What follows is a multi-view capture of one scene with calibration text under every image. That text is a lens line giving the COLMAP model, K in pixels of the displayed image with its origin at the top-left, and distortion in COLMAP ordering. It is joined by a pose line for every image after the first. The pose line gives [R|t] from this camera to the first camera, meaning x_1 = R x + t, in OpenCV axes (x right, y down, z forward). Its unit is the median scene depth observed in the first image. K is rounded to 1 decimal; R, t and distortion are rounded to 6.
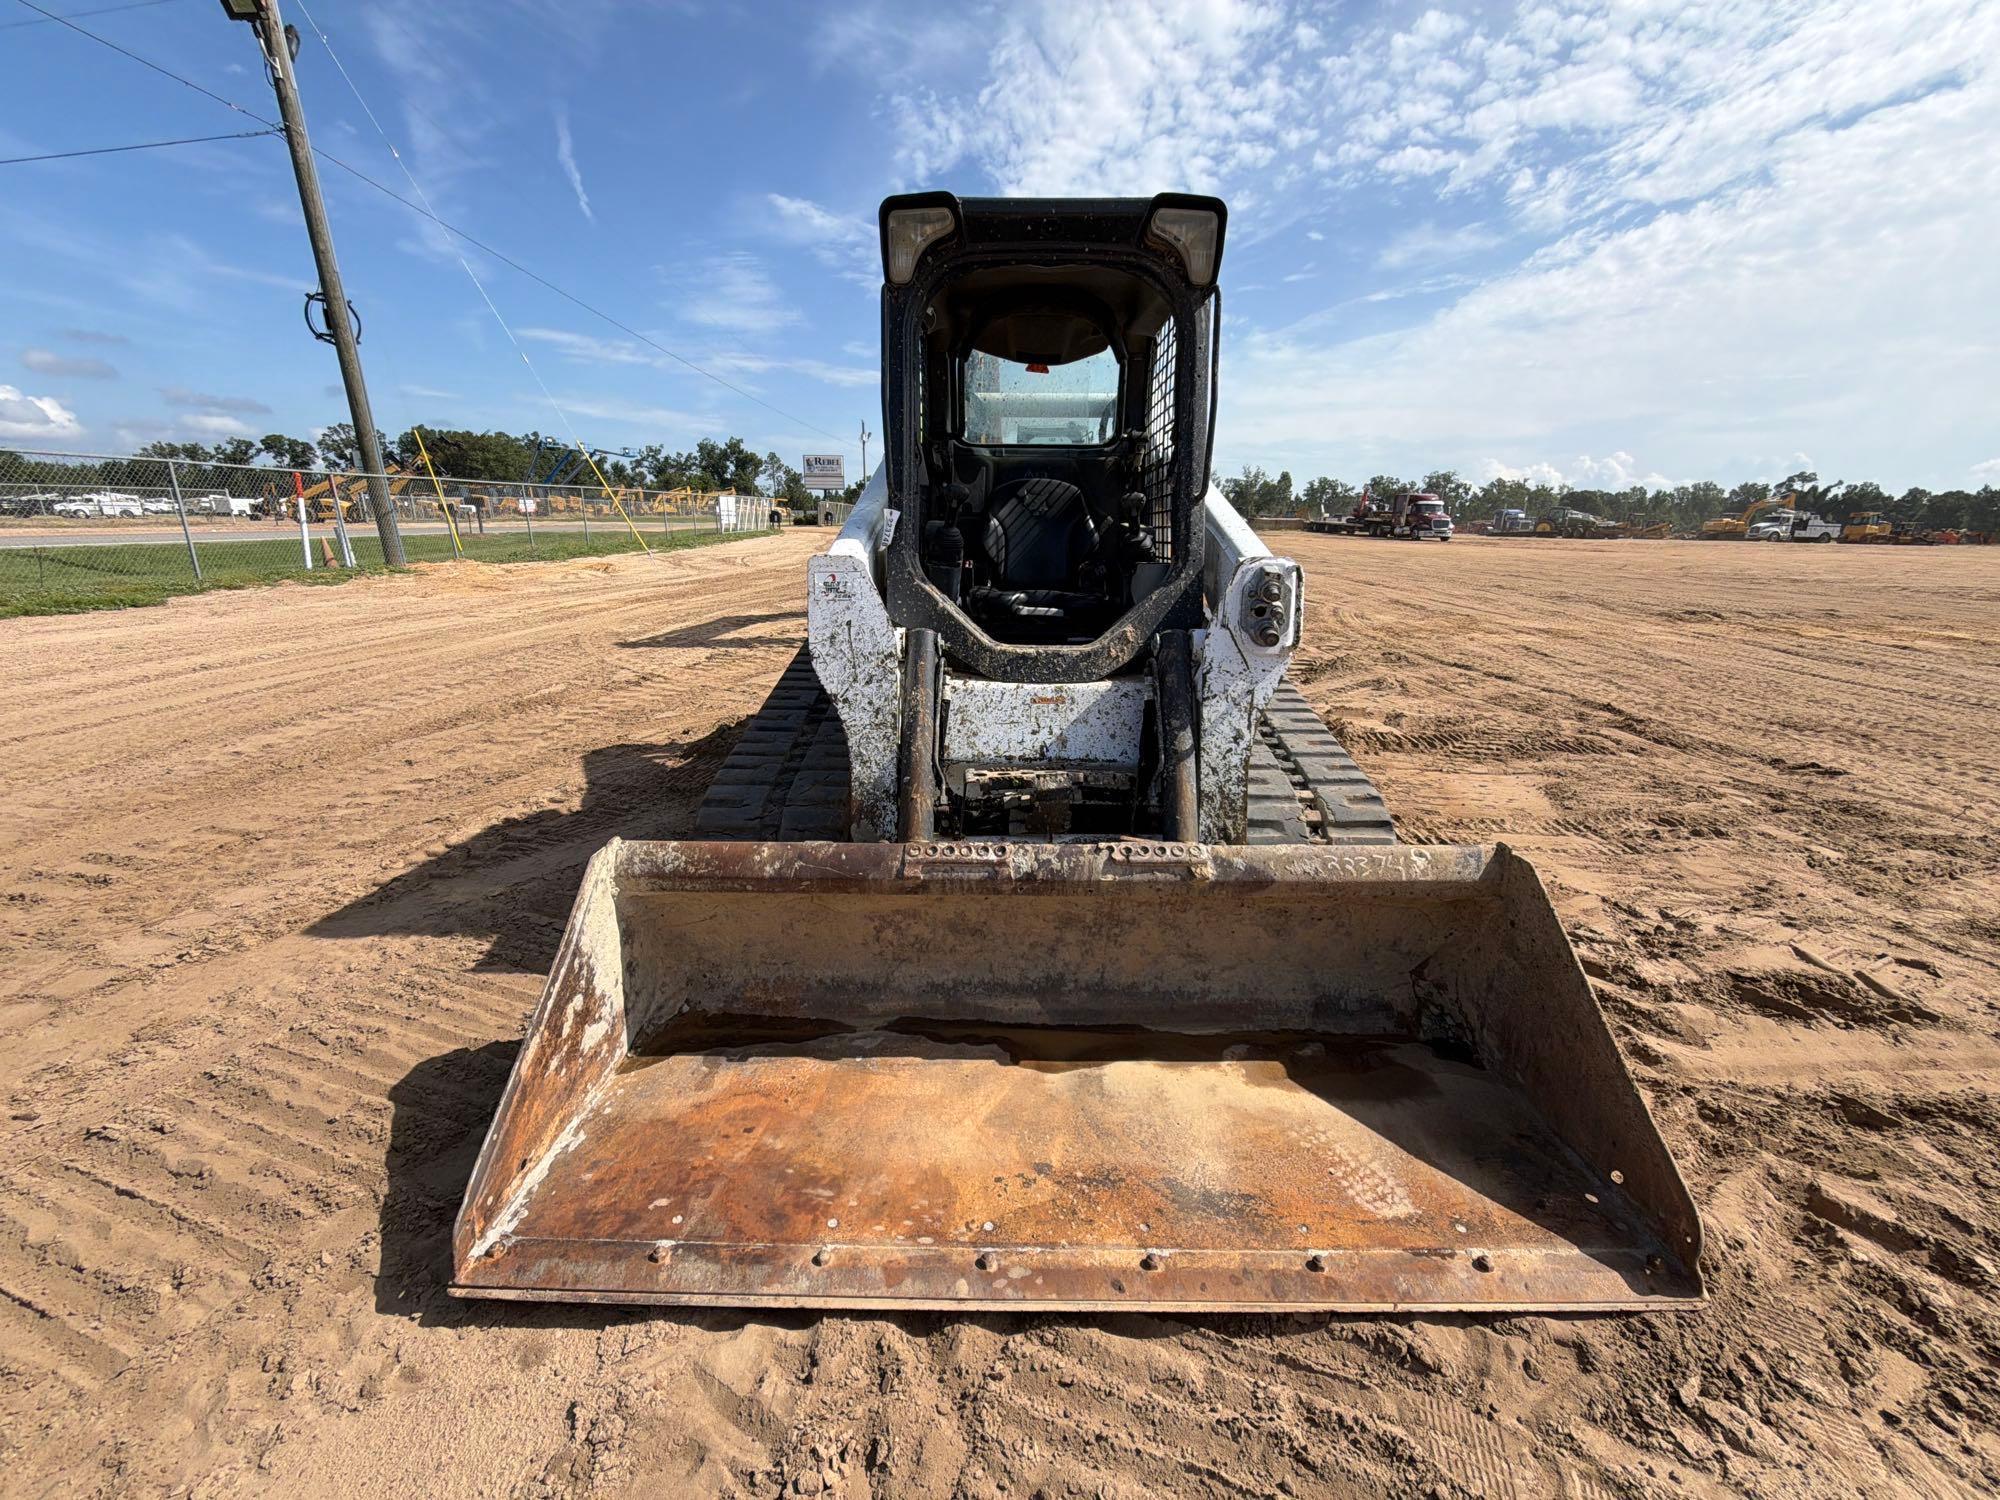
lens RADIAL K [[811.1, 0, 1007.3], [0, 811.1, 738.9], [0, 0, 1]] dist [-0.003844, 0.000610]
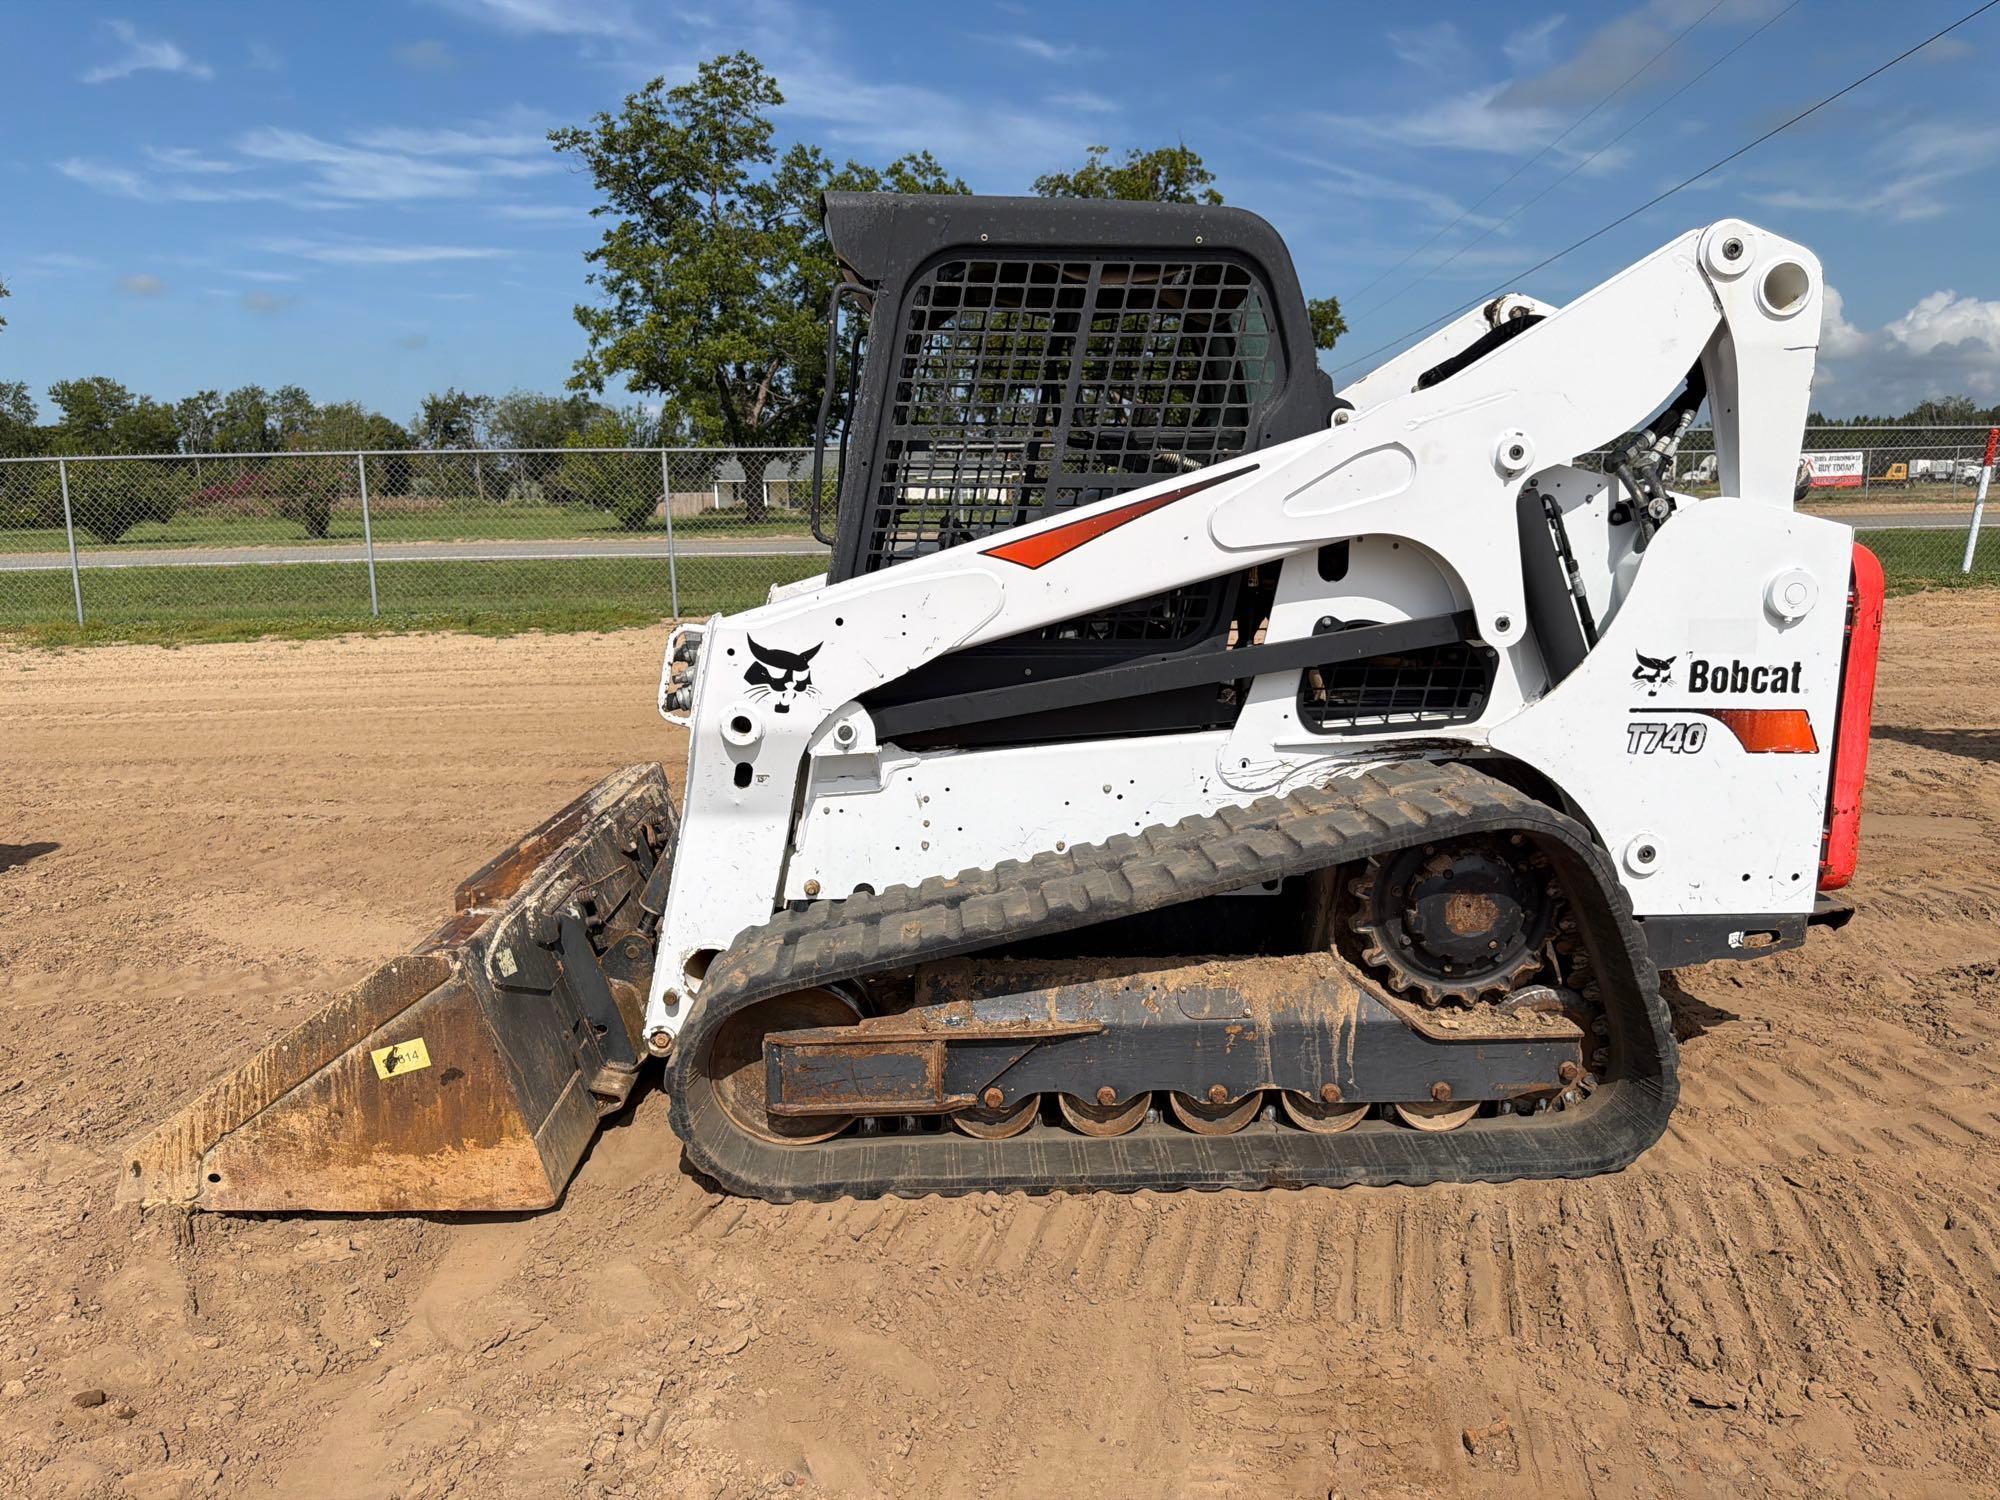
lens RADIAL K [[1431.8, 0, 1005.3], [0, 1431.8, 716.9], [0, 0, 1]] dist [0.061308, -0.081182]
pose [[0.068172, 0.148186, -0.986607, 0.087507], [-0.251995, 0.959400, 0.126688, -0.018425], [0.965324, 0.239984, 0.102747, 0.055205]]
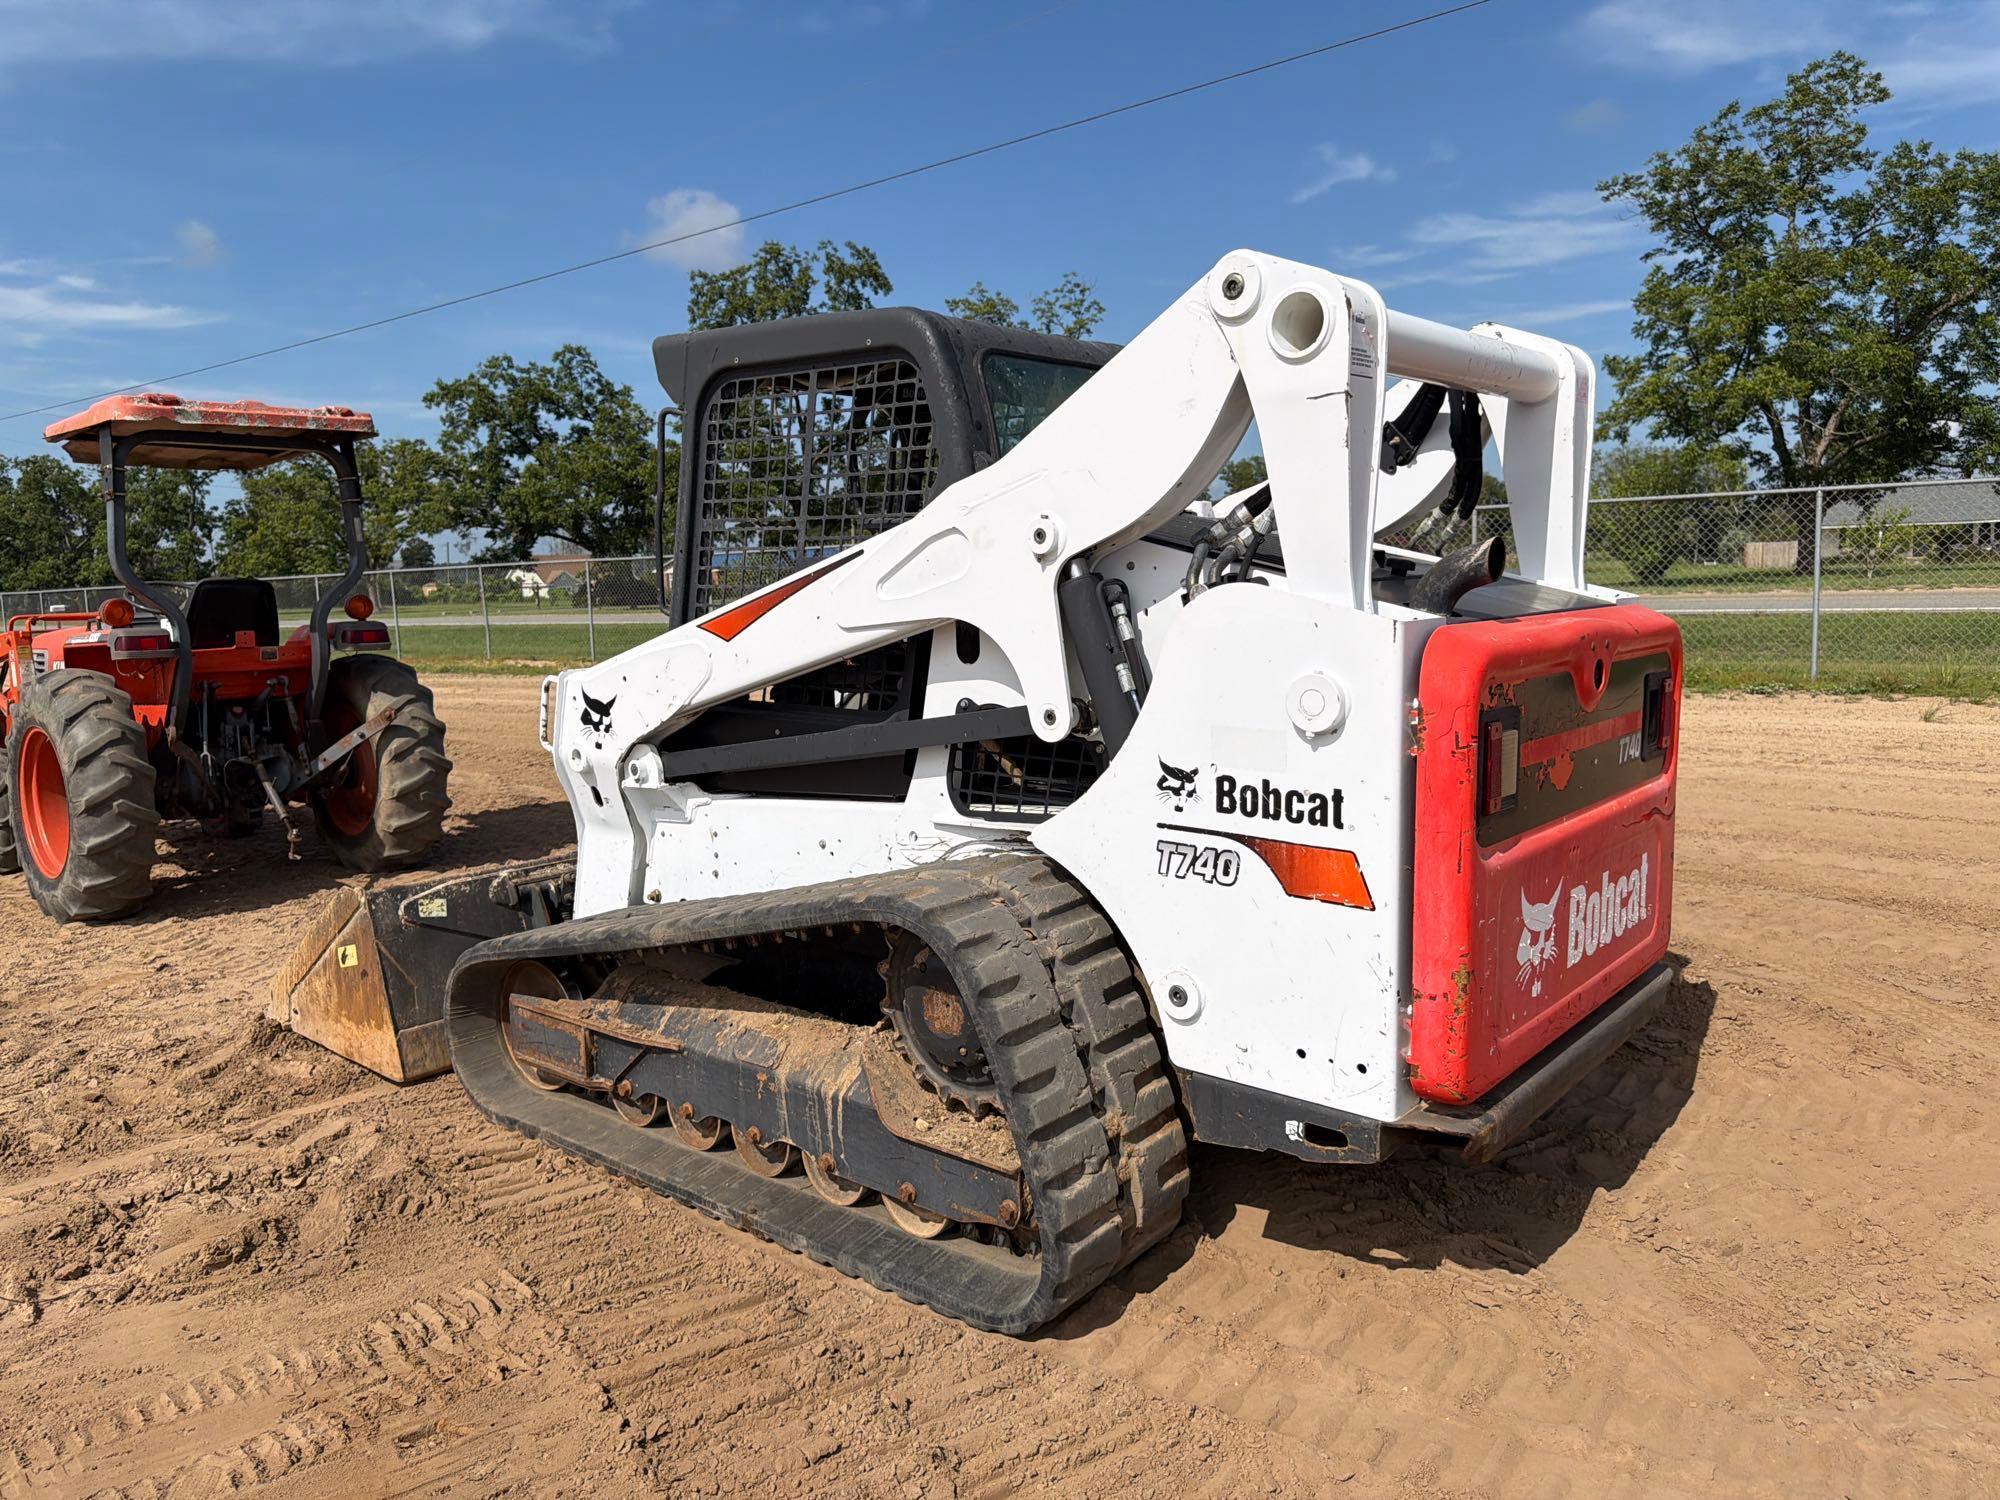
lens RADIAL K [[1431.8, 0, 1005.3], [0, 1431.8, 716.9], [0, 0, 1]] dist [0.061308, -0.081182]
pose [[-0.626747, 0.091057, -0.773885, 0.070146], [-0.185964, 0.946973, 0.262030, -0.036959], [0.756707, 0.308141, -0.576579, 0.122034]]
